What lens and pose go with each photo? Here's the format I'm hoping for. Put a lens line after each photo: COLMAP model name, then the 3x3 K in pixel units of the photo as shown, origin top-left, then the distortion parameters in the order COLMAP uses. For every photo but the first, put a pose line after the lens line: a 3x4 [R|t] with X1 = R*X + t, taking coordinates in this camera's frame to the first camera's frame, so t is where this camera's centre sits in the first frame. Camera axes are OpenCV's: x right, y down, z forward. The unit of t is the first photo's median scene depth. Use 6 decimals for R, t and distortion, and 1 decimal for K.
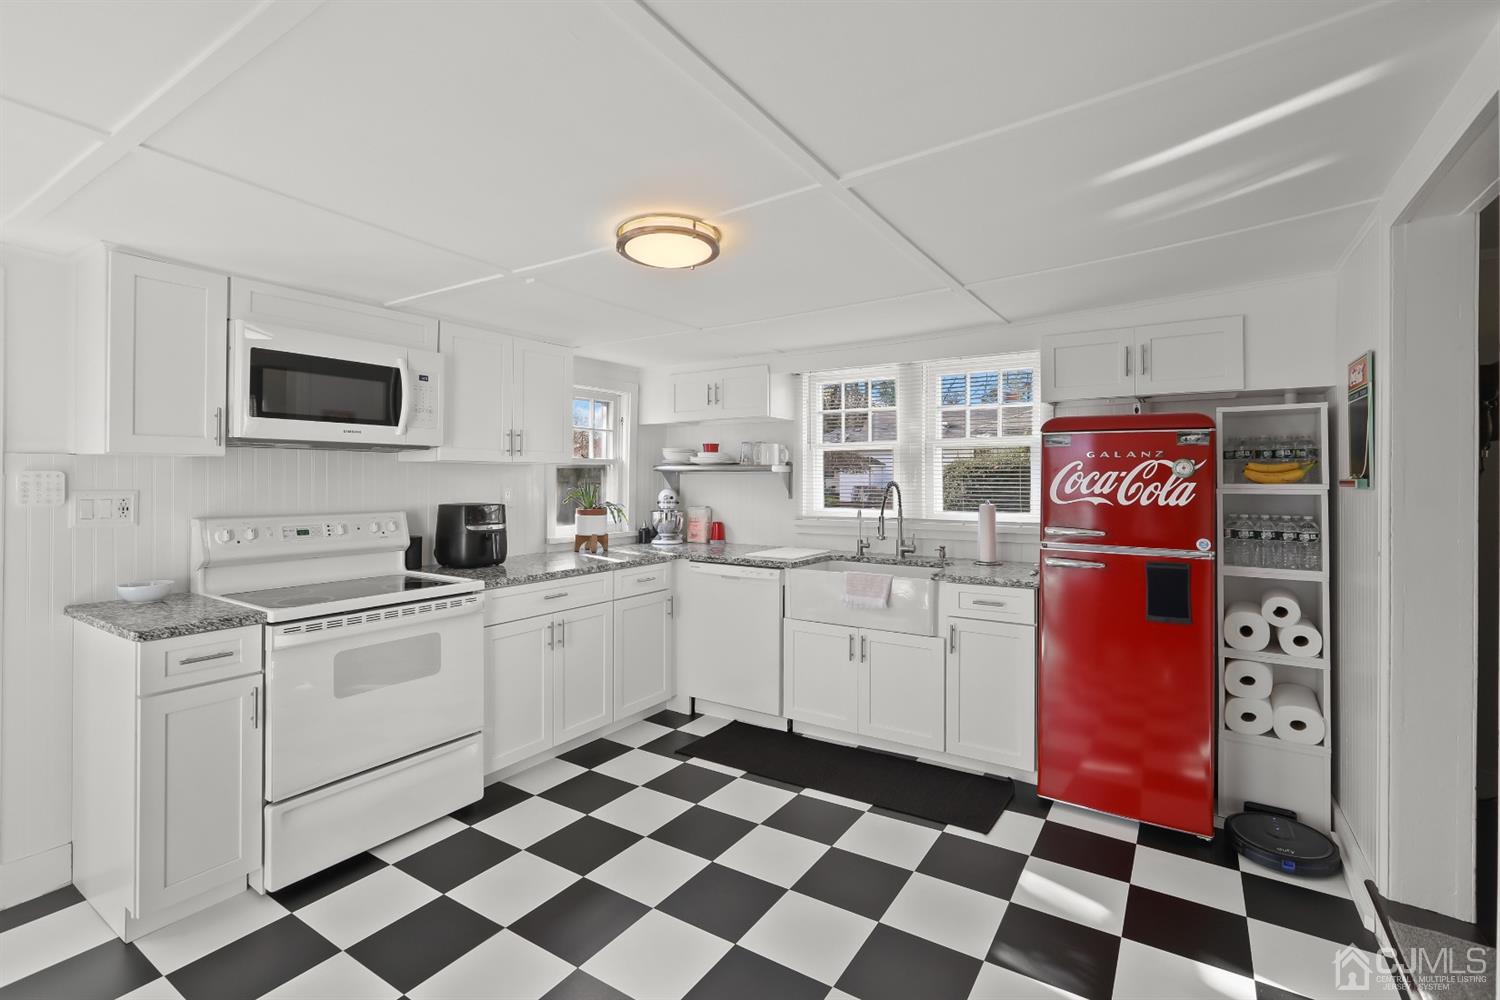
lens RADIAL K [[681.2, 0, 763.1], [0, 681.2, 479.2], [0, 0, 1]] dist [0.003146, 0.000541]
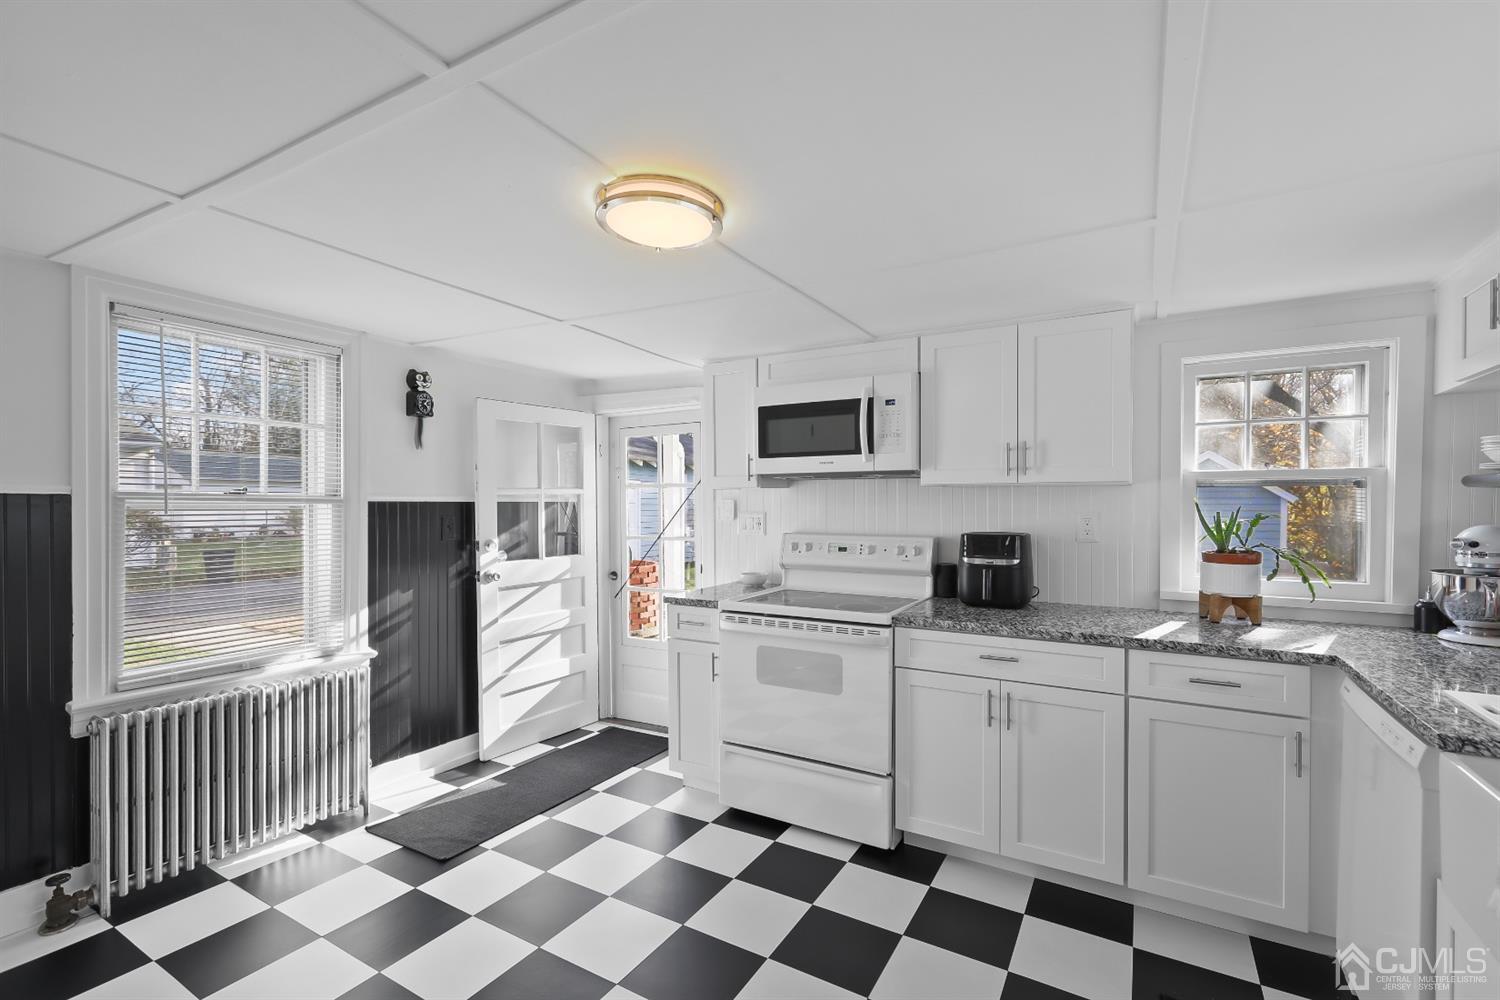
lens RADIAL K [[681.2, 0, 742.8], [0, 681.2, 519.1], [0, 0, 1]] dist [0.003146, 0.000541]
pose [[0.026136, 0.019597, -0.999466, 0.449715], [-0.000627, 0.999808, 0.019587, 0.001788], [0.999658, 0.000115, 0.026143, 0.704486]]
